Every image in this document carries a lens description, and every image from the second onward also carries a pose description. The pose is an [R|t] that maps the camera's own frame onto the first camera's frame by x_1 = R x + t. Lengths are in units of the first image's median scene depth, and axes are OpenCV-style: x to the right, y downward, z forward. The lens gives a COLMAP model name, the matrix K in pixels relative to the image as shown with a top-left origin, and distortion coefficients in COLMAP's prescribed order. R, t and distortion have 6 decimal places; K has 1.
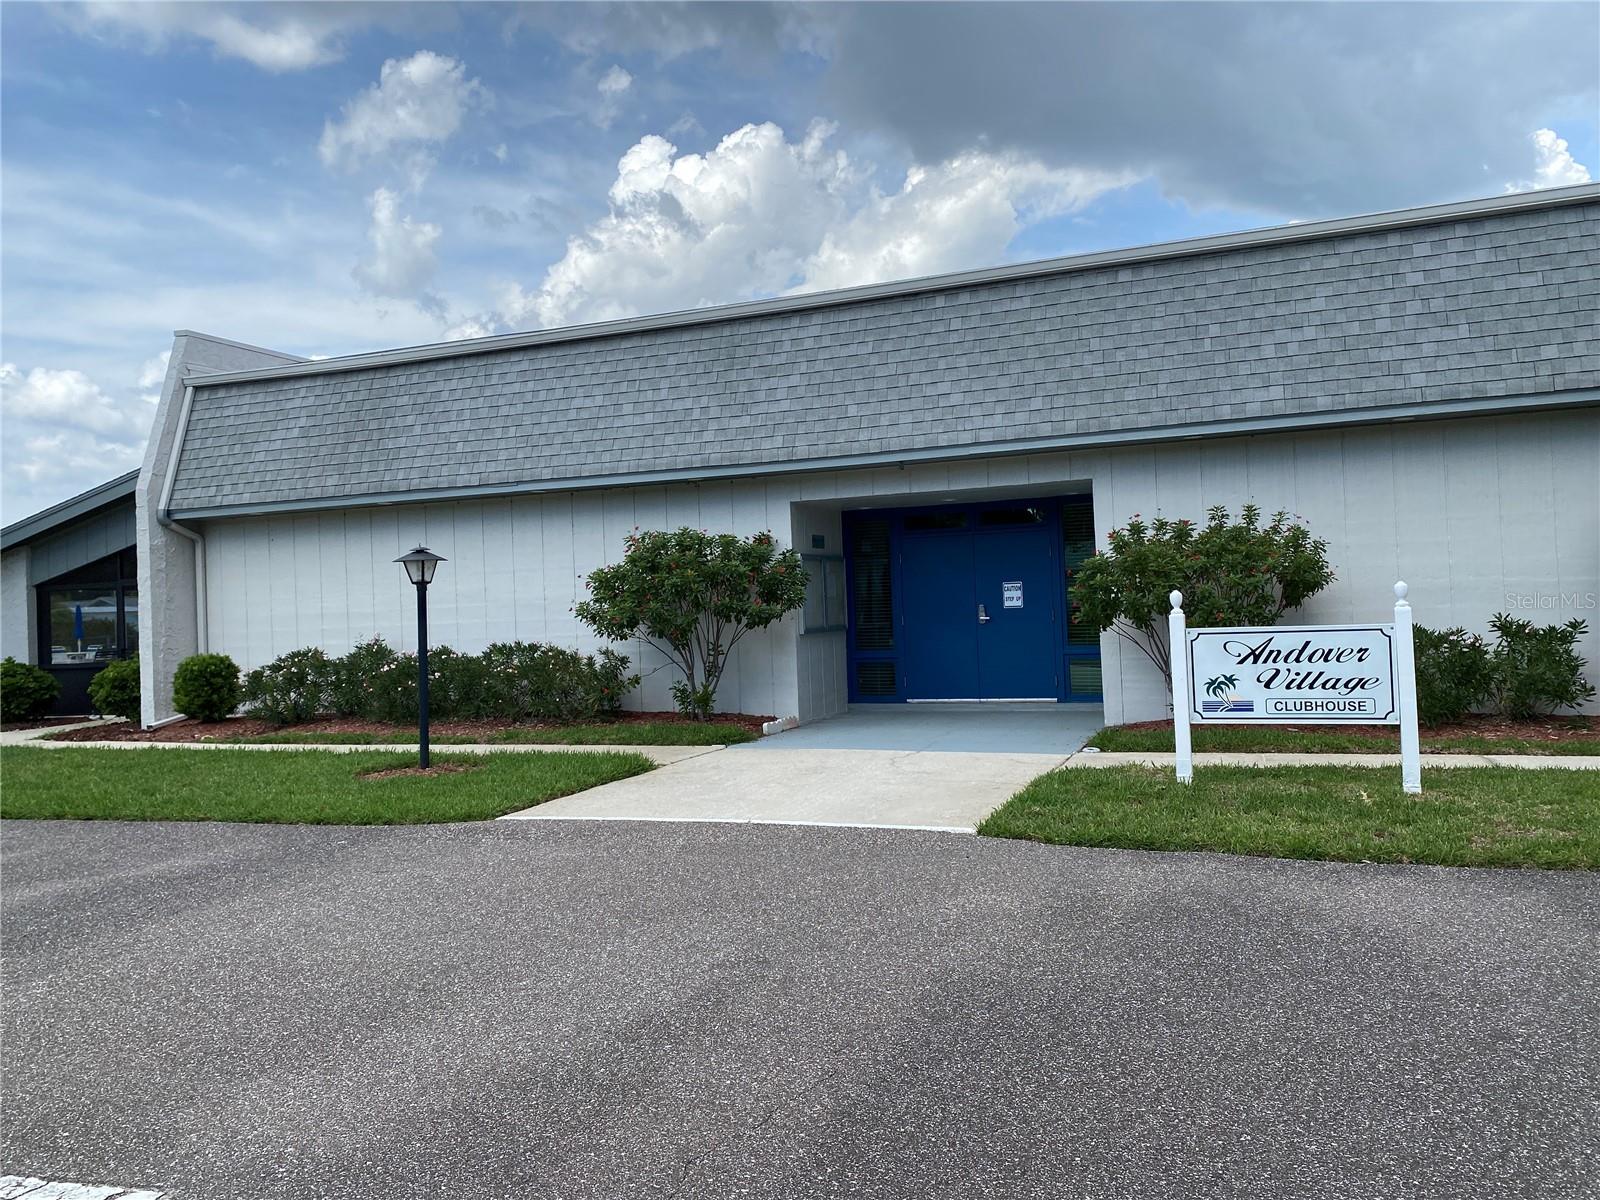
lens RADIAL K [[1209.6, 0, 798.0], [0, 1209.6, 594.5], [0, 0, 1]] dist [0.139426, -0.332810]
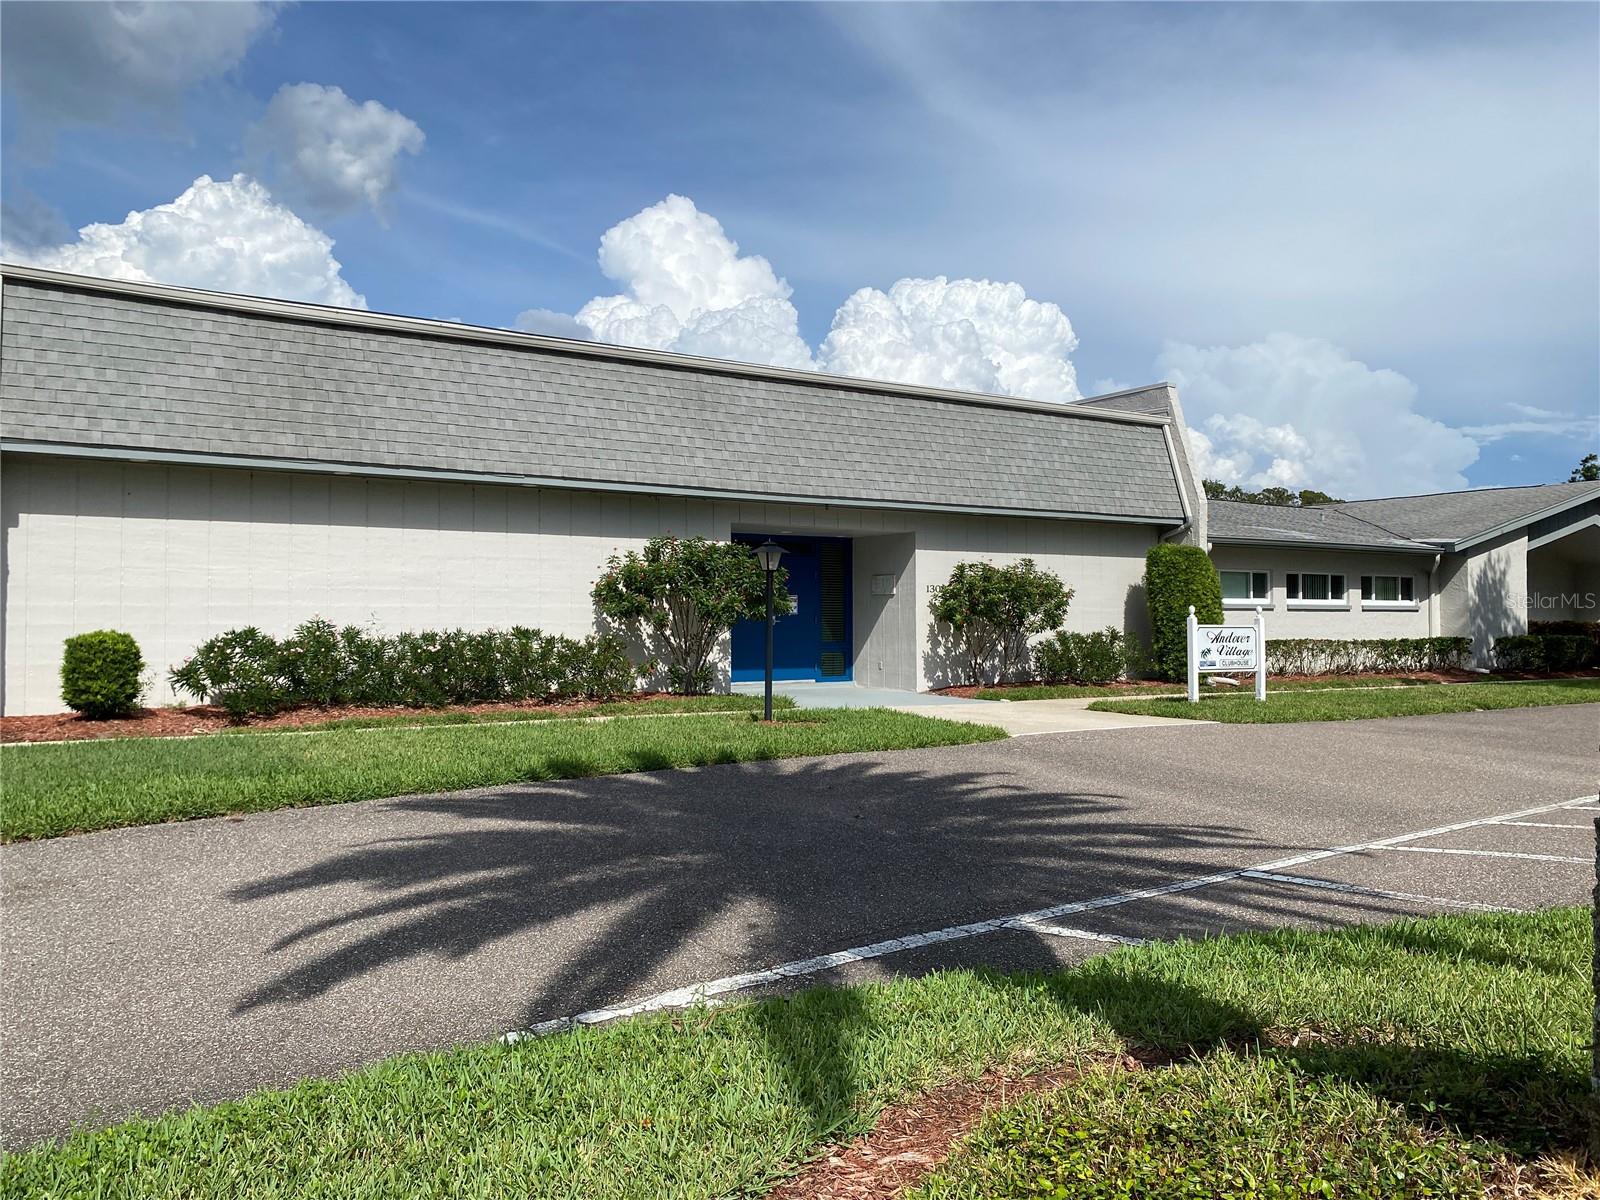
lens RADIAL K [[1187.1, 0, 769.3], [0, 1187.1, 600.9], [0, 0, 1]] dist [0.099787, -0.159841]
pose [[0.606711, 0.051703, 0.793239, -1.150399], [-0.034606, 0.998654, -0.038623, 0.061825], [-0.794169, -0.004018, 0.607684, 0.259396]]
